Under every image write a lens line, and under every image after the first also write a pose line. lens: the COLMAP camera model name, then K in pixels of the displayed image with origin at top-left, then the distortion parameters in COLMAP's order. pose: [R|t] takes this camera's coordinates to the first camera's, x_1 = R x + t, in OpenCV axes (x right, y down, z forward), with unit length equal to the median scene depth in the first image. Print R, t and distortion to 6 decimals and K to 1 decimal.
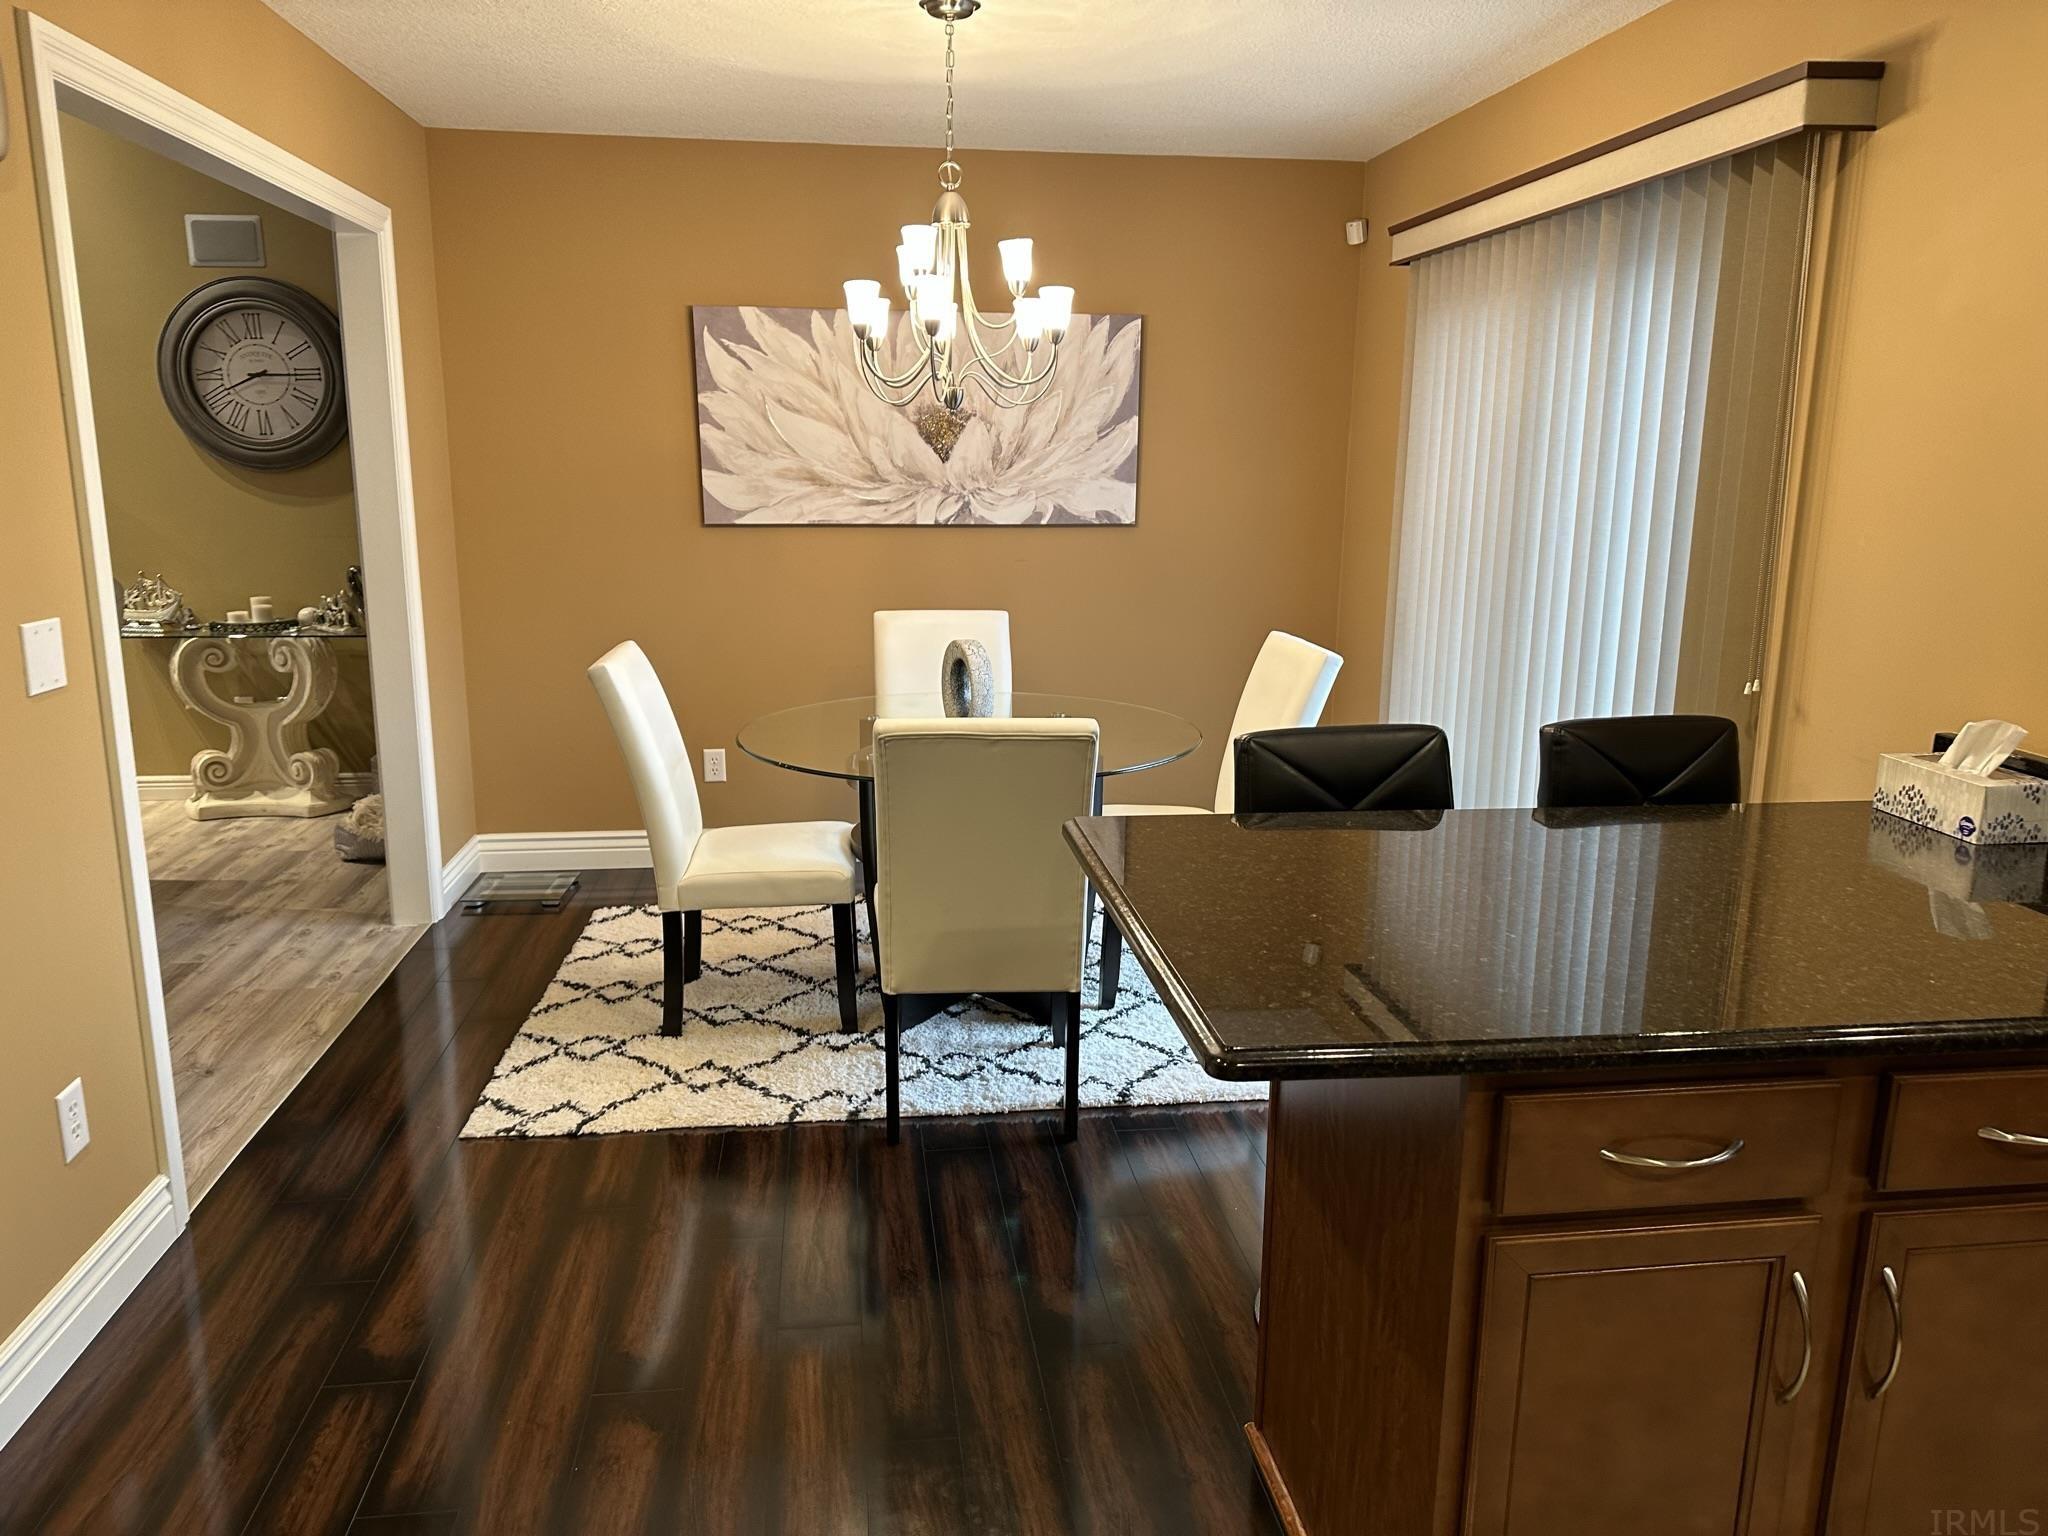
lens RADIAL K [[1466.5, 0, 1024.0], [0, 1466.5, 768.0], [0, 0, 1]] dist [0.103640, -0.144500]
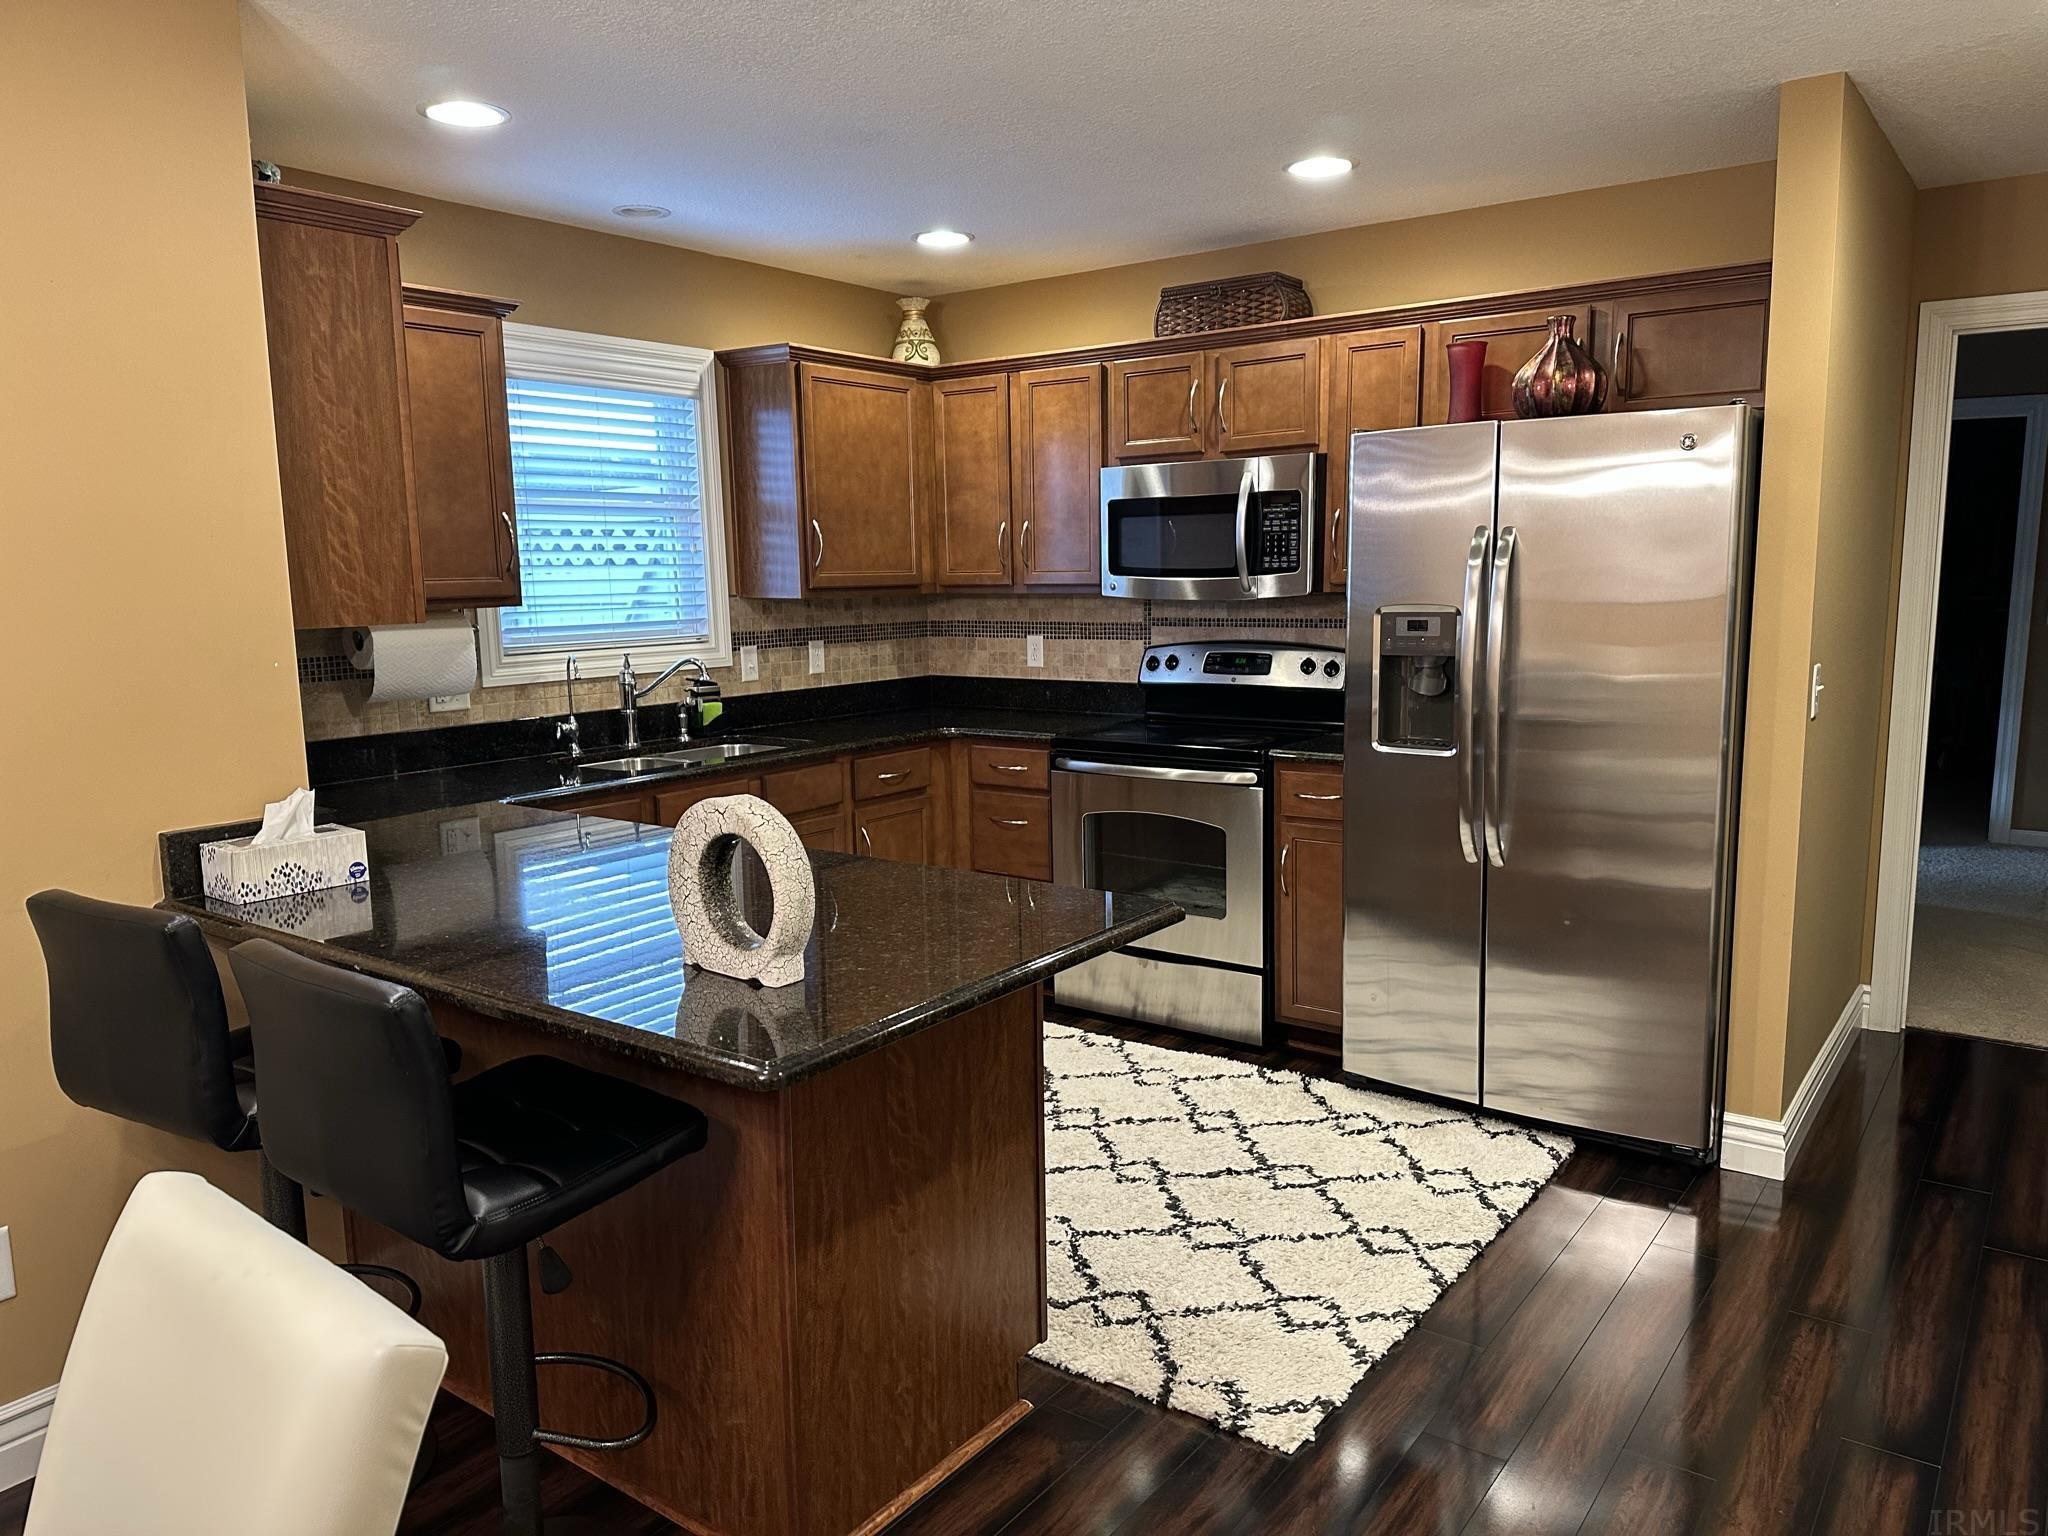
lens RADIAL K [[1466.5, 0, 1024.0], [0, 1466.5, 768.0], [0, 0, 1]] dist [0.103640, -0.144500]
pose [[-0.720566, -0.099583, 0.686199, -0.583334], [0.150303, 0.943671, 0.294779, -0.314513], [-0.676901, 0.315545, -0.665009, 1.404187]]
